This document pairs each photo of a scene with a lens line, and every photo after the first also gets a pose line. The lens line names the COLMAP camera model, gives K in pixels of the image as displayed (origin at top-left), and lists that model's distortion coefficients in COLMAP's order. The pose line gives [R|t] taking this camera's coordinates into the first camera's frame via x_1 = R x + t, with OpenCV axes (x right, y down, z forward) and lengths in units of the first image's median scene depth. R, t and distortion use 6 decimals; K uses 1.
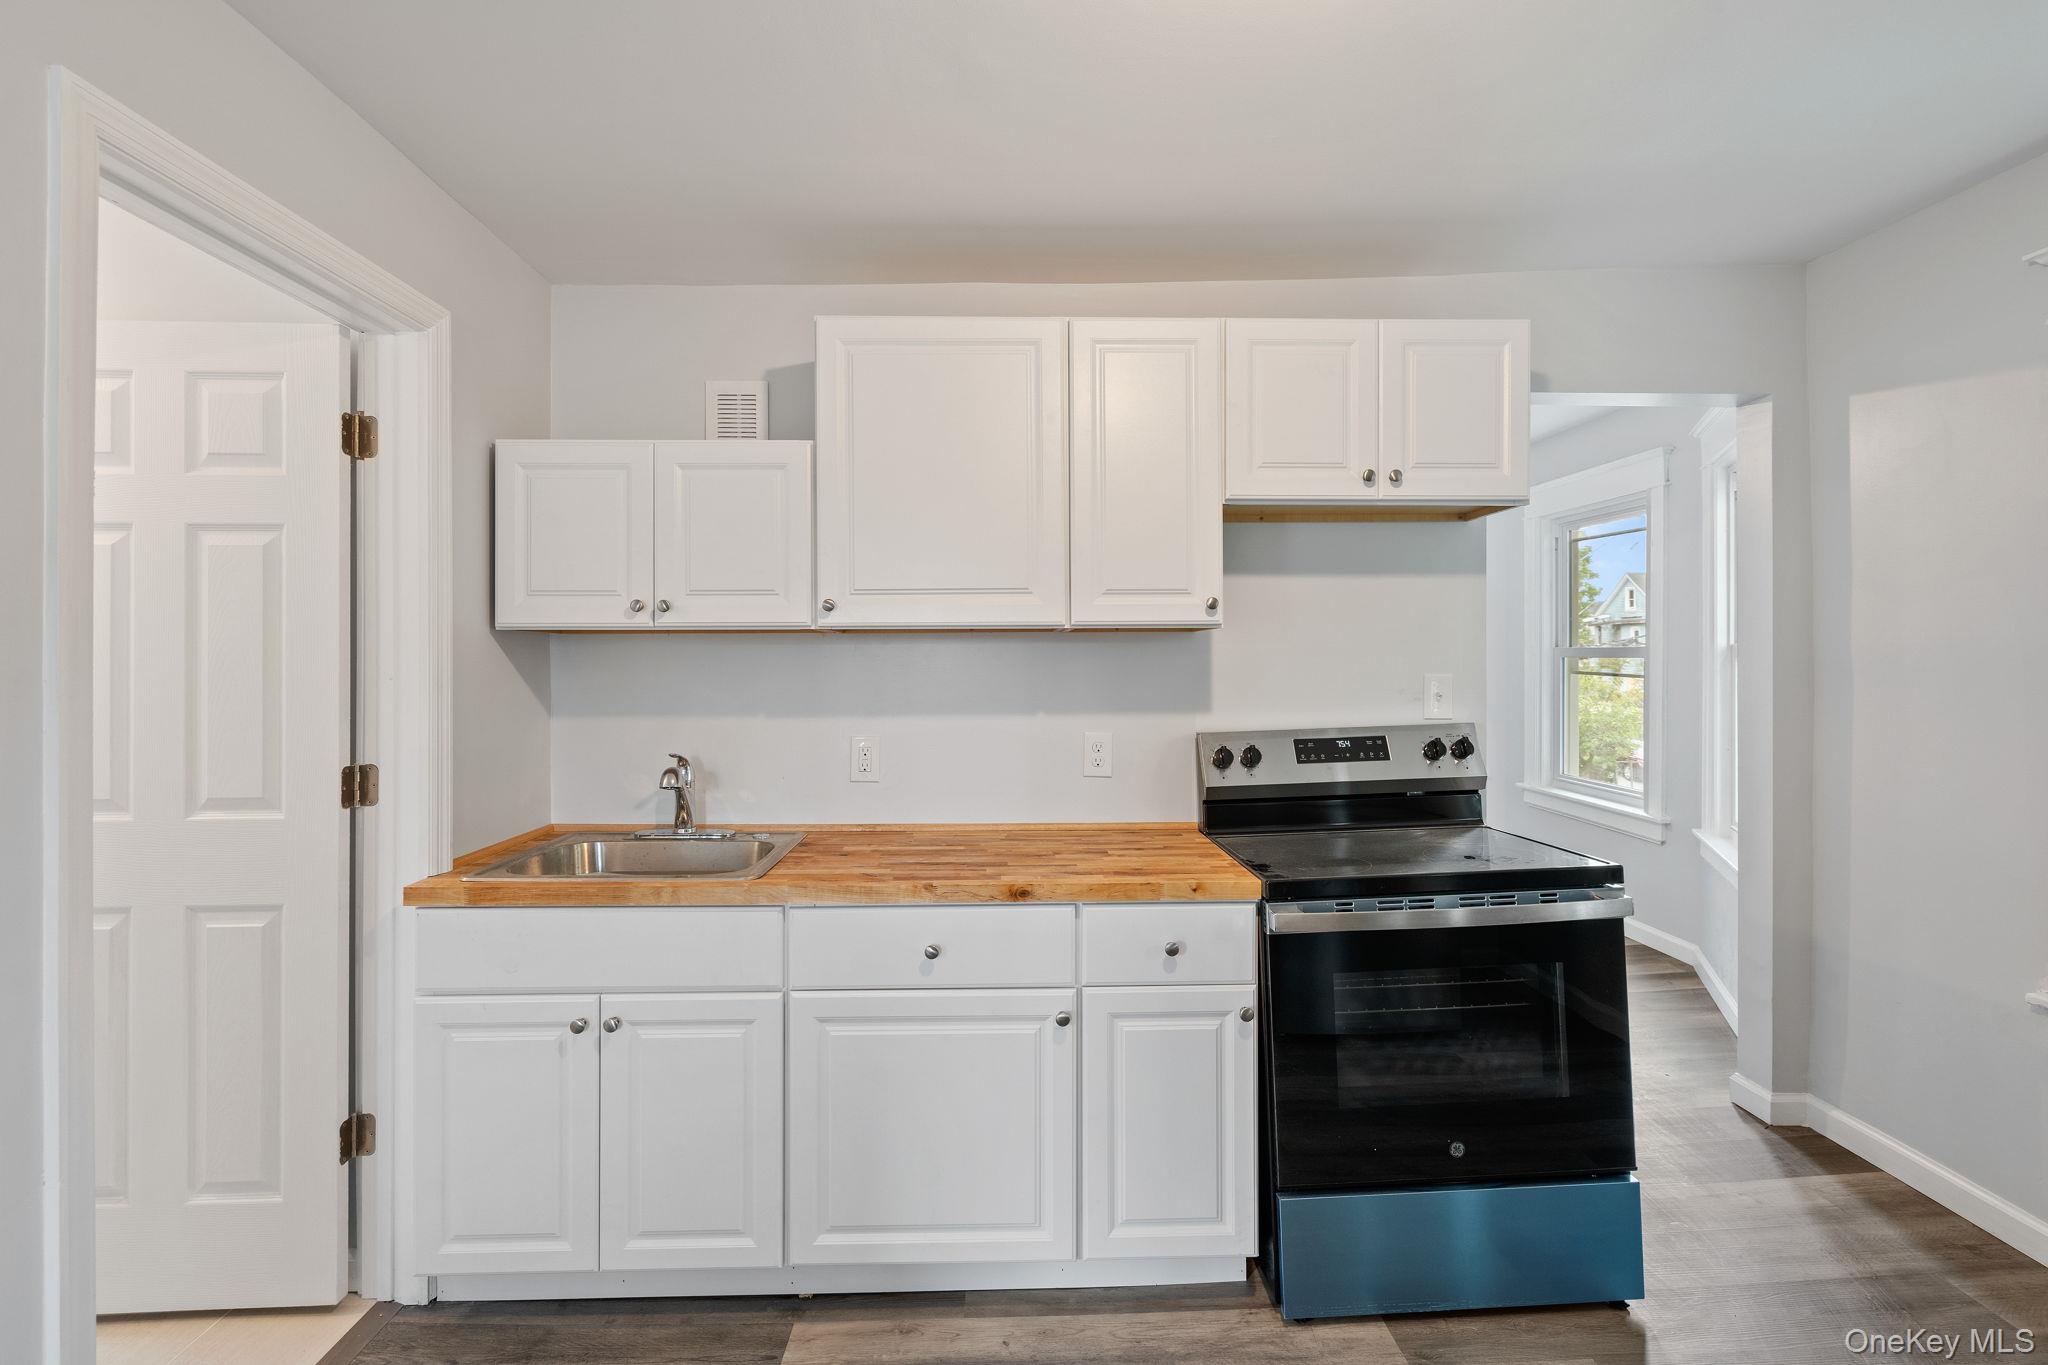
lens RADIAL K [[929.6, 0, 1025.5], [0, 929.6, 664.8], [0, 0, 1]] dist [-0.002746, 0.000673]
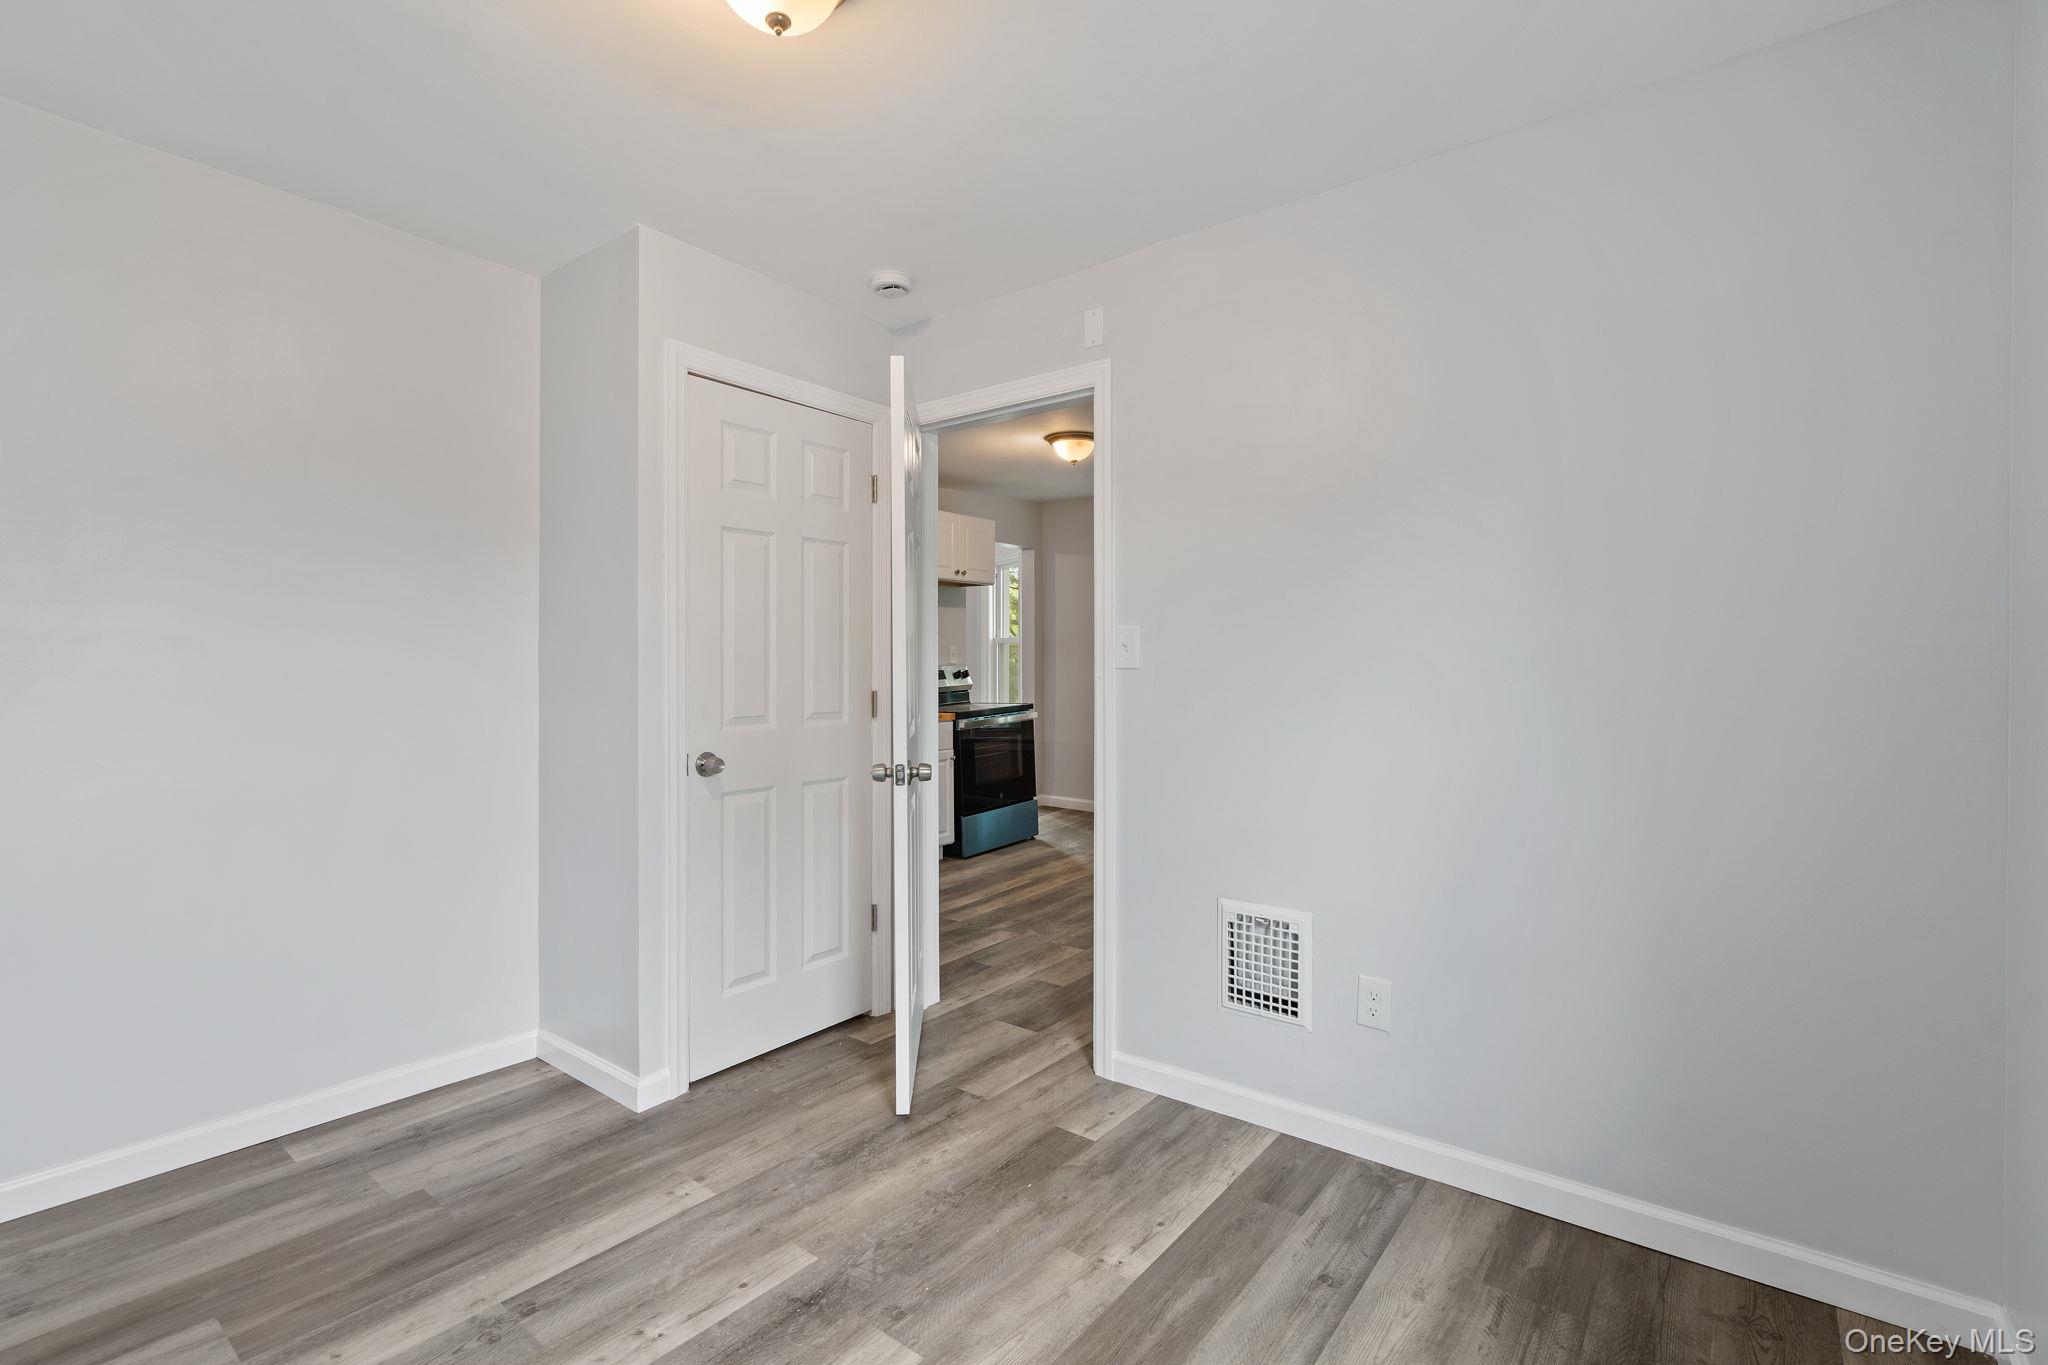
lens RADIAL K [[941.0, 0, 1028.7], [0, 941.0, 660.9], [0, 0, 1]] dist [-0.003511, -0.000818]
pose [[0.627979, -0.002083, 0.778228, -1.749733], [0.002365, 0.999997, 0.000768, 0.060814], [-0.778227, 0.001358, 0.627982, -0.957765]]
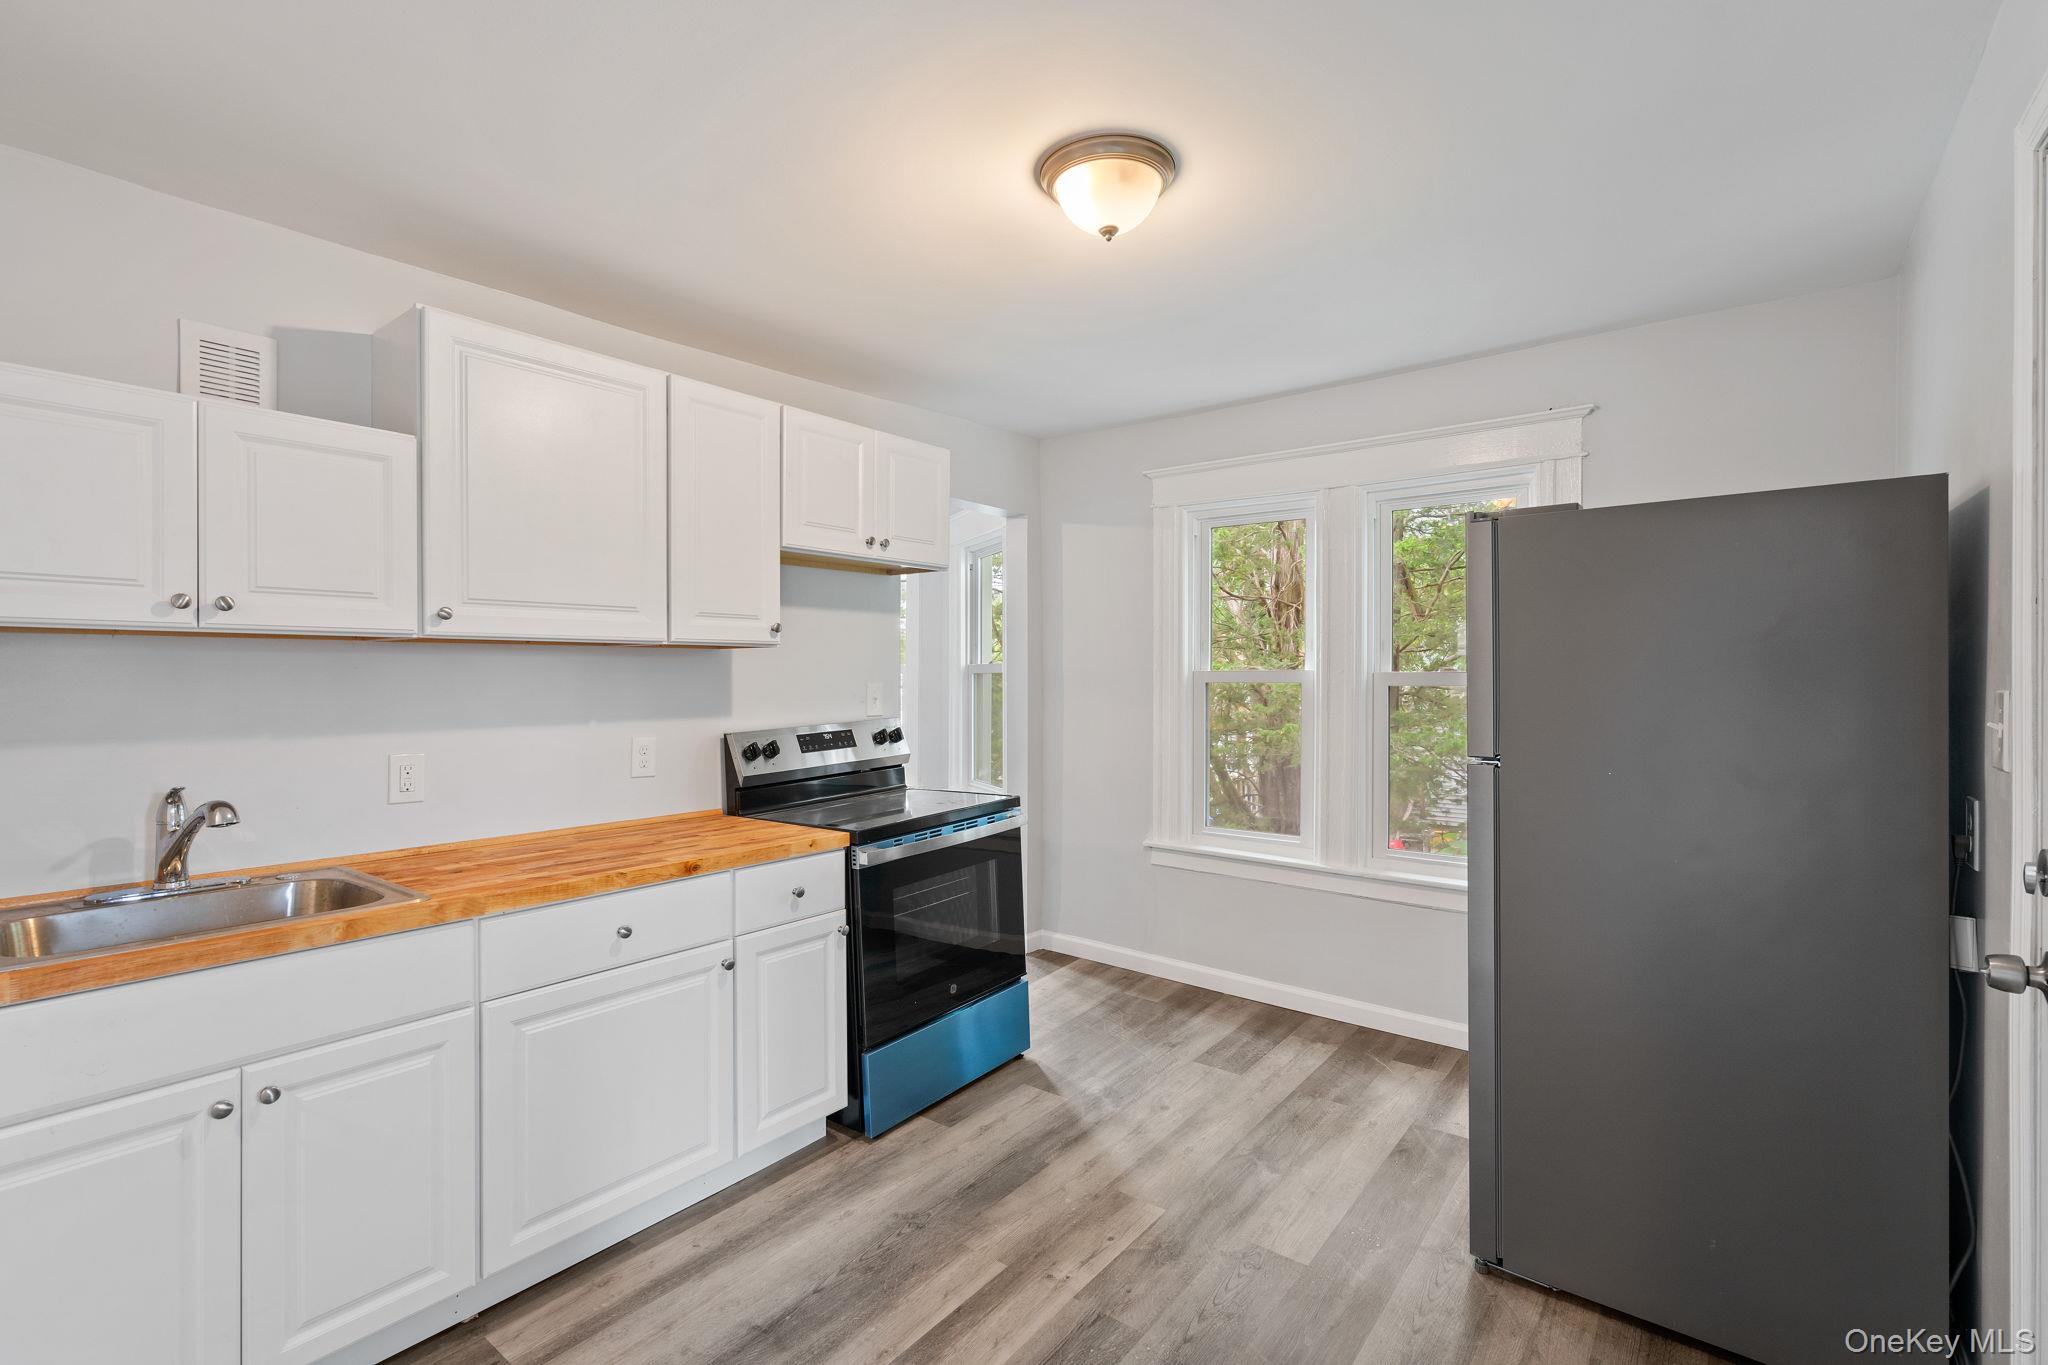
lens RADIAL K [[927.1, 0, 1024.0], [0, 927.1, 682.5], [0, 0, 1]] dist [-0.000304, 0.000539]
pose [[0.638618, -0.003831, 0.769515, -0.585176], [0.002098, 0.999993, 0.003237, 0.005543], [-0.769521, -0.000453, 0.638621, -0.071695]]
